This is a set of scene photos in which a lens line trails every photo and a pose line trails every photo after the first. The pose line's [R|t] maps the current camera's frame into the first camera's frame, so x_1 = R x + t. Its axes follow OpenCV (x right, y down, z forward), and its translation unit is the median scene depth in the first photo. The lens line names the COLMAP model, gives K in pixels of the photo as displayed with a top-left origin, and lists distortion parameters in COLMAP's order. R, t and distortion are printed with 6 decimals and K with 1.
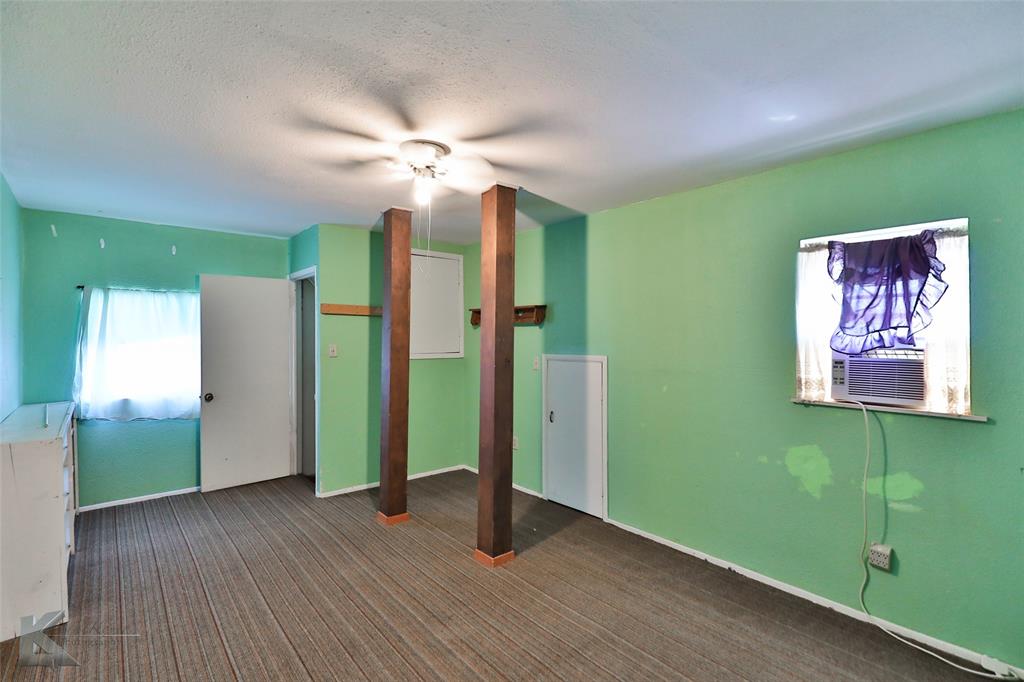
lens RADIAL K [[505.0, 0, 511.0], [0, 505.0, 342.5], [0, 0, 1]] dist [0.021771, -0.011114]
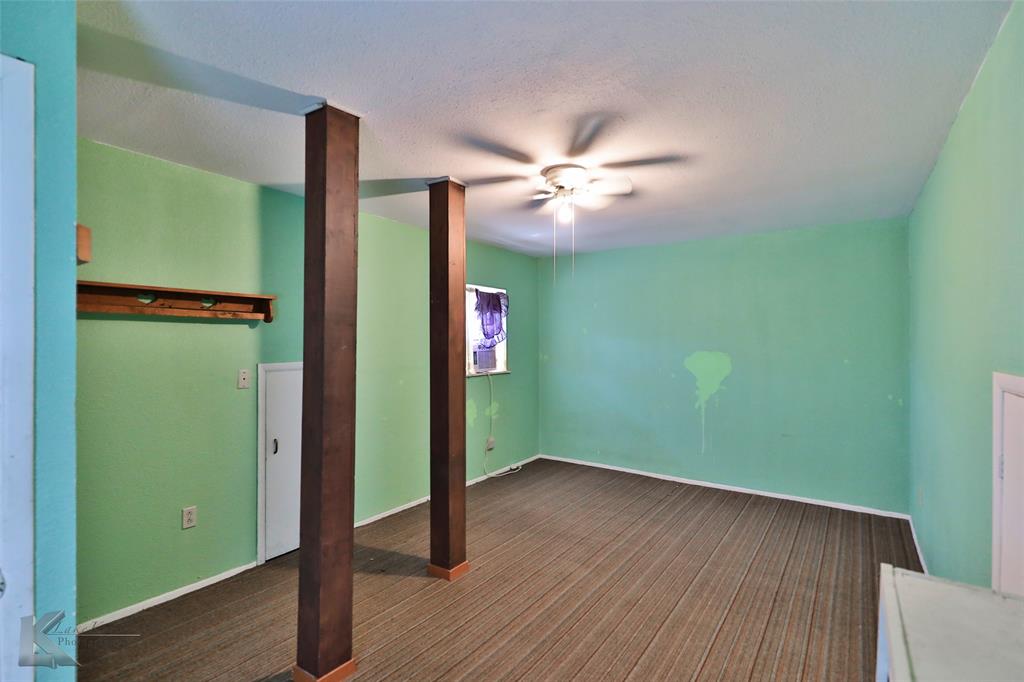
lens RADIAL K [[505.0, 0, 511.0], [0, 505.0, 342.5], [0, 0, 1]] dist [0.021771, -0.011114]
pose [[-0.290070, -0.009672, 0.956957, -1.197642], [0.012626, 0.999823, 0.013933, -0.022327], [-0.956922, 0.016124, -0.289896, 1.412209]]
